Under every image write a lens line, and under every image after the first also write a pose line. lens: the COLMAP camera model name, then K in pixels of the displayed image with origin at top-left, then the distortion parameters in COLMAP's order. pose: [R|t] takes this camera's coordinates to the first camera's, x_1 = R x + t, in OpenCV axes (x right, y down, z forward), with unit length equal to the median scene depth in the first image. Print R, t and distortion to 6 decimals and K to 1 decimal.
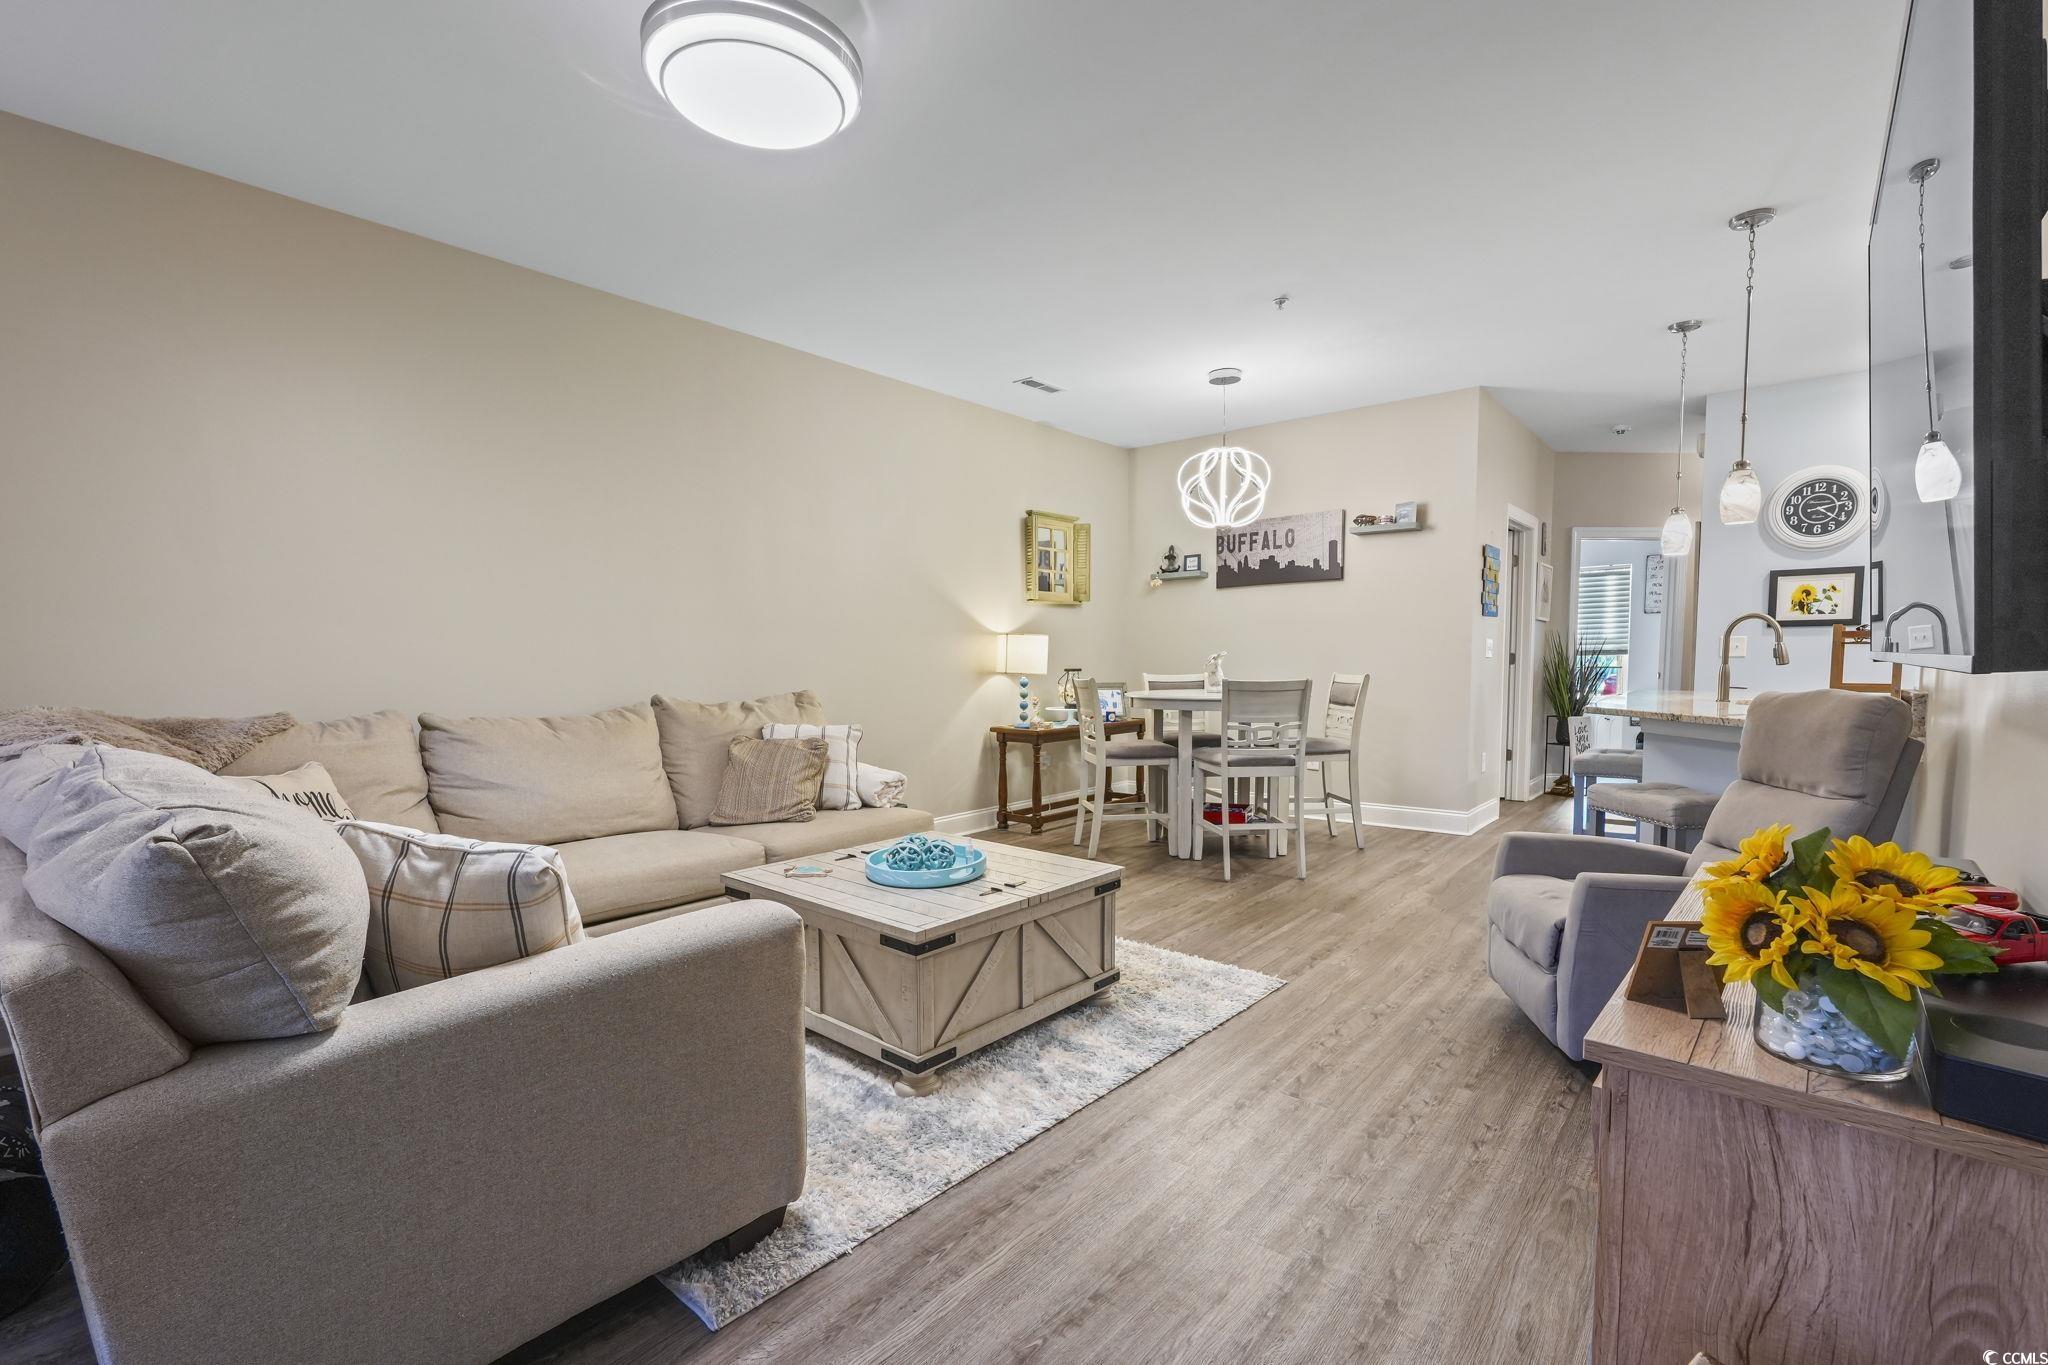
lens RADIAL K [[897.9, 0, 1014.8], [0, 897.9, 719.3], [0, 0, 1]] dist [0.004371, 0.000502]
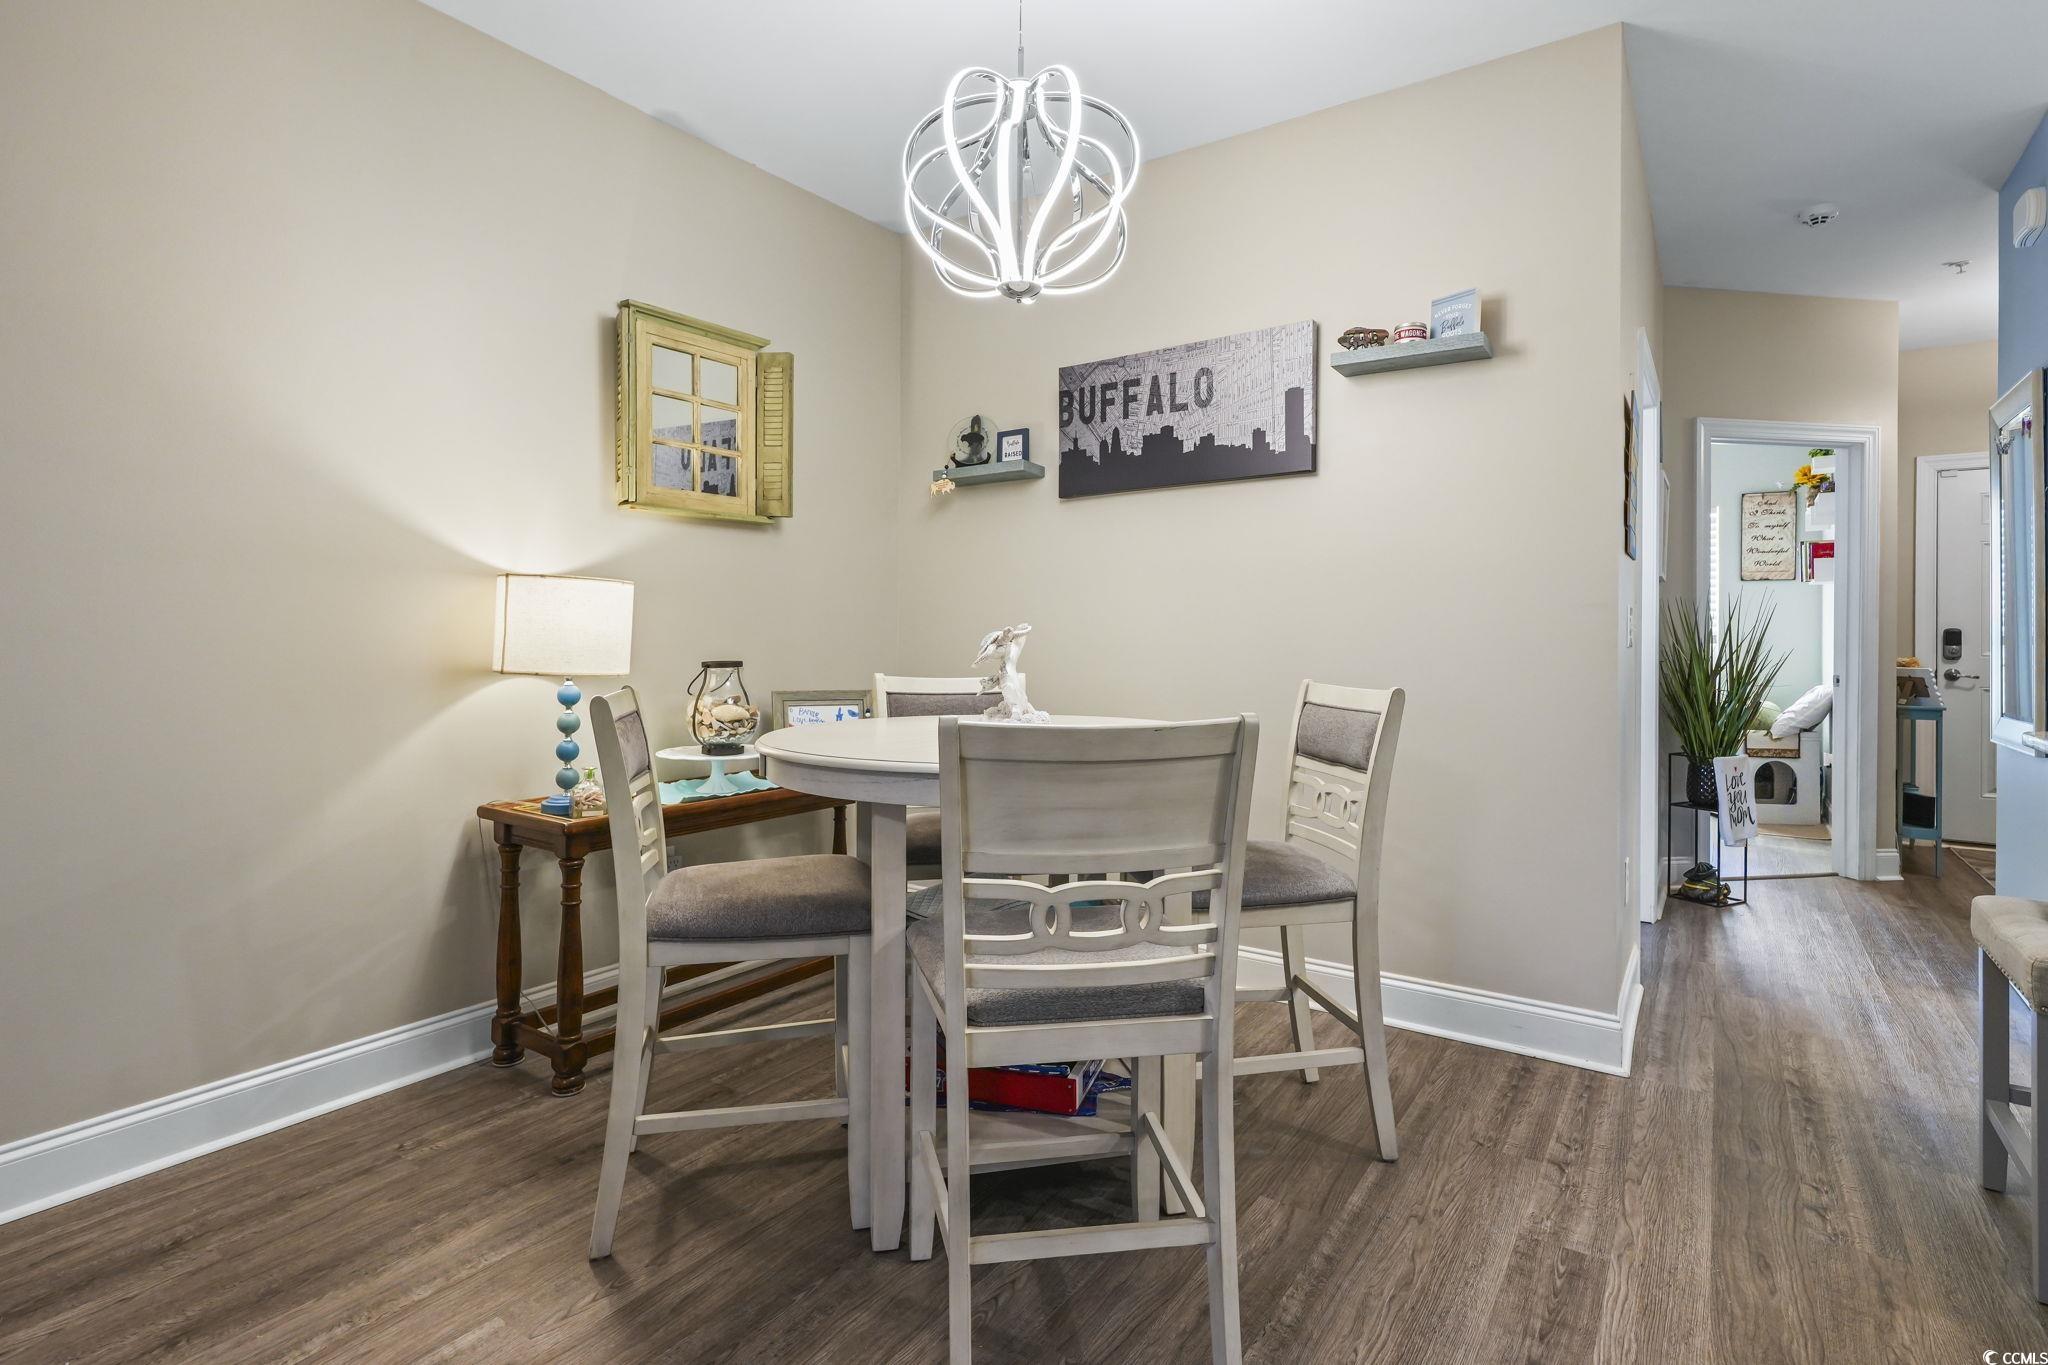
lens RADIAL K [[1005.7, 0, 1022.6], [0, 1005.7, 634.4], [0, 0, 1]] dist [0.002289, -0.001675]
pose [[0.995158, 0.012562, 0.097485, 0.189886], [-0.005475, 0.997344, -0.072625, -0.040385], [-0.098138, 0.071739, 0.992584, 0.581001]]
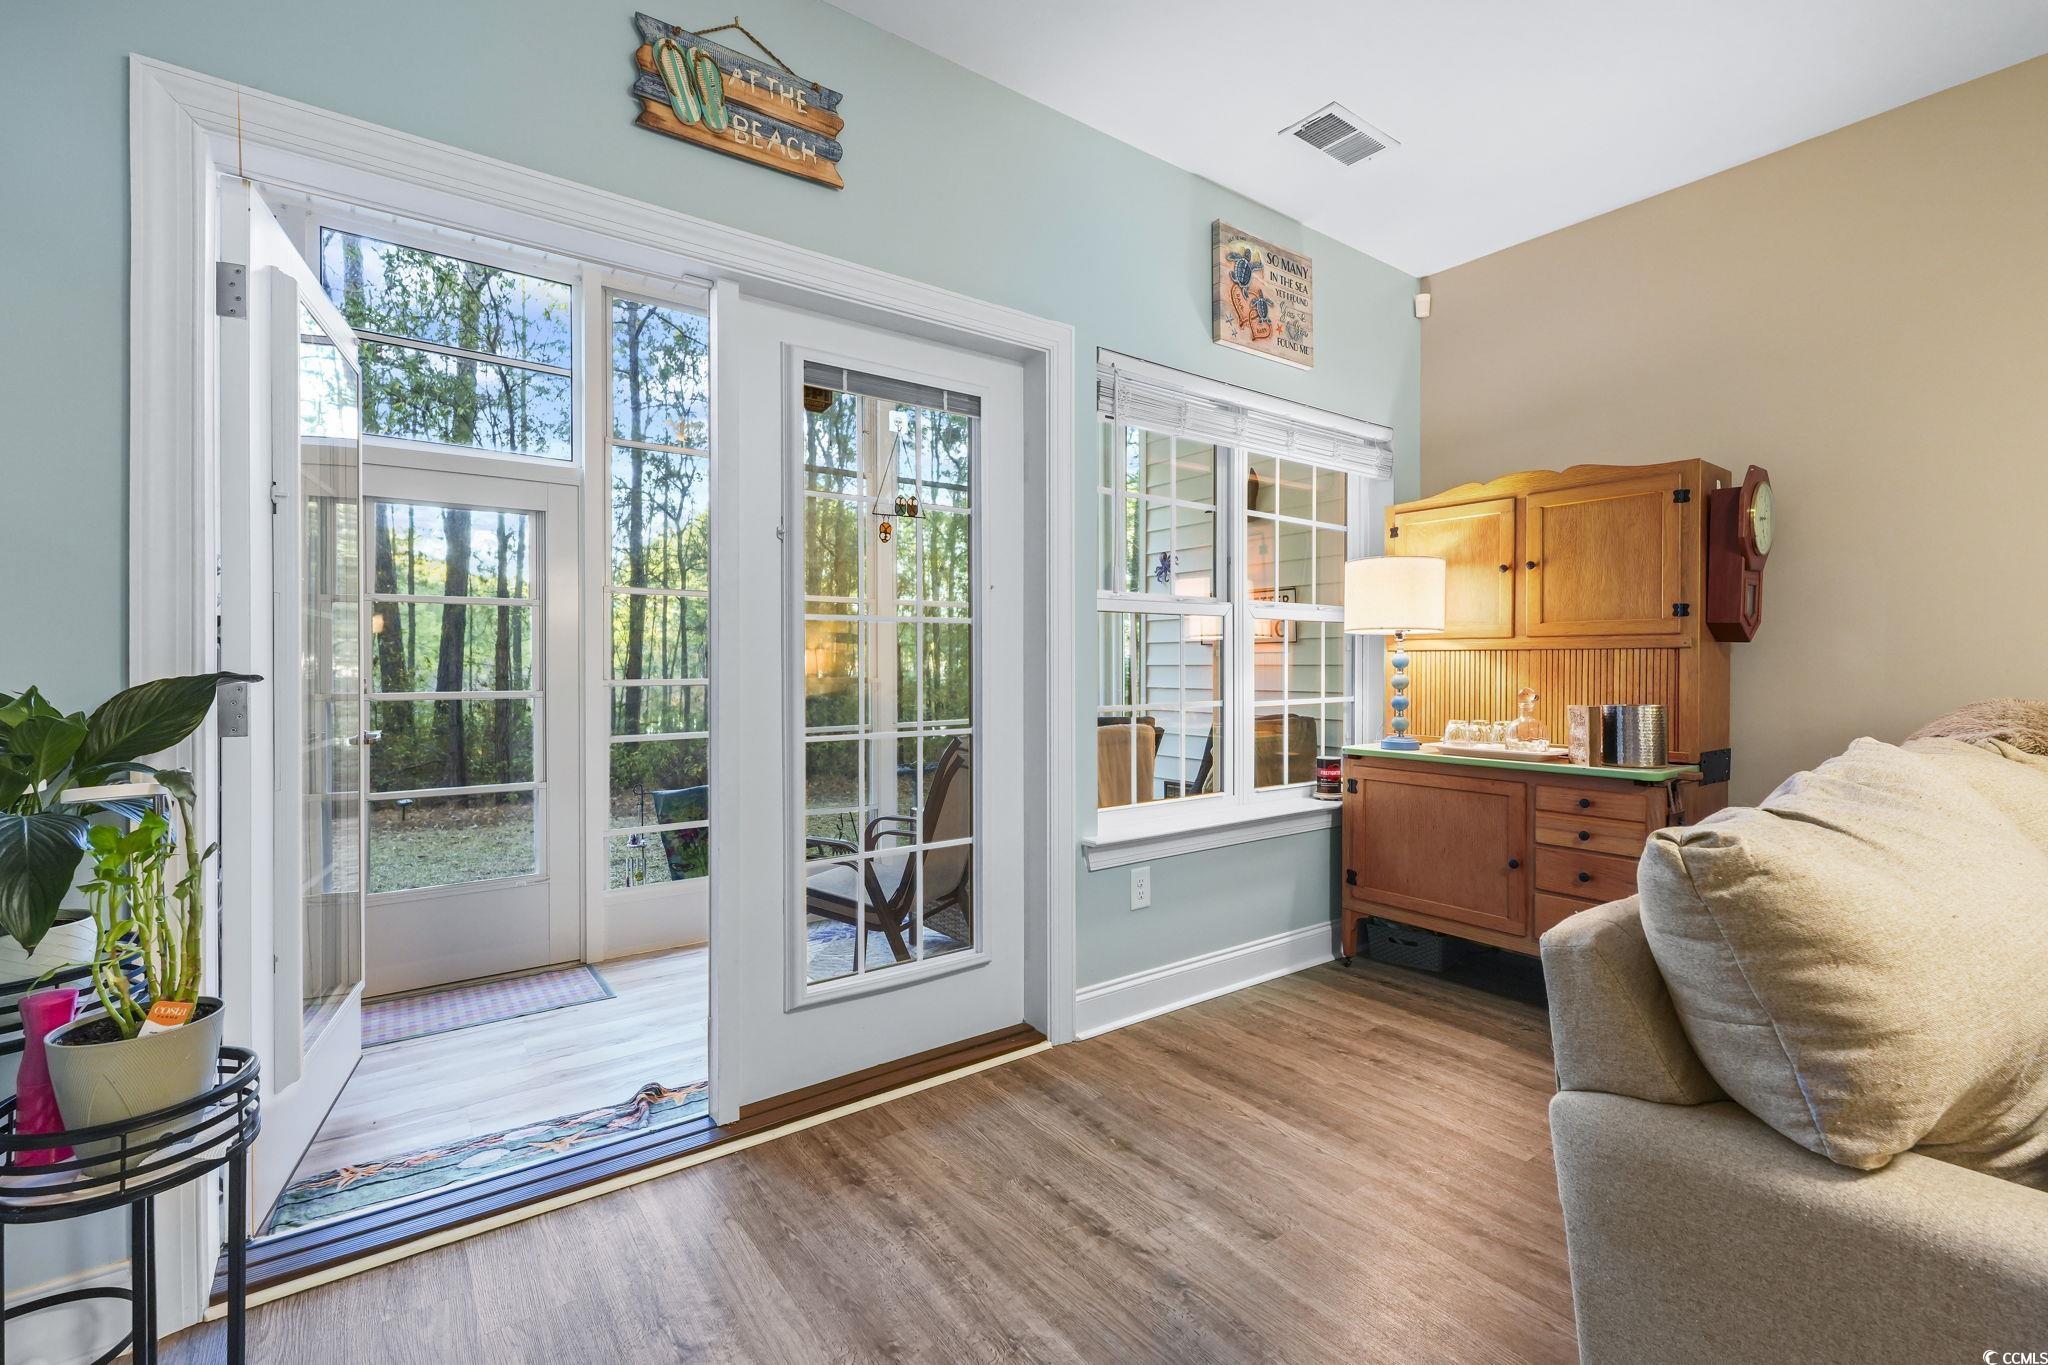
lens RADIAL K [[897.9, 0, 1031.7], [0, 897.9, 668.0], [0, 0, 1]] dist [0.004371, 0.000502]
pose [[-0.217143, 0.014138, -0.976037, 0.008310], [-0.066580, 0.997352, 0.029259, -0.003011], [0.973866, 0.071338, -0.215627, 0.107299]]
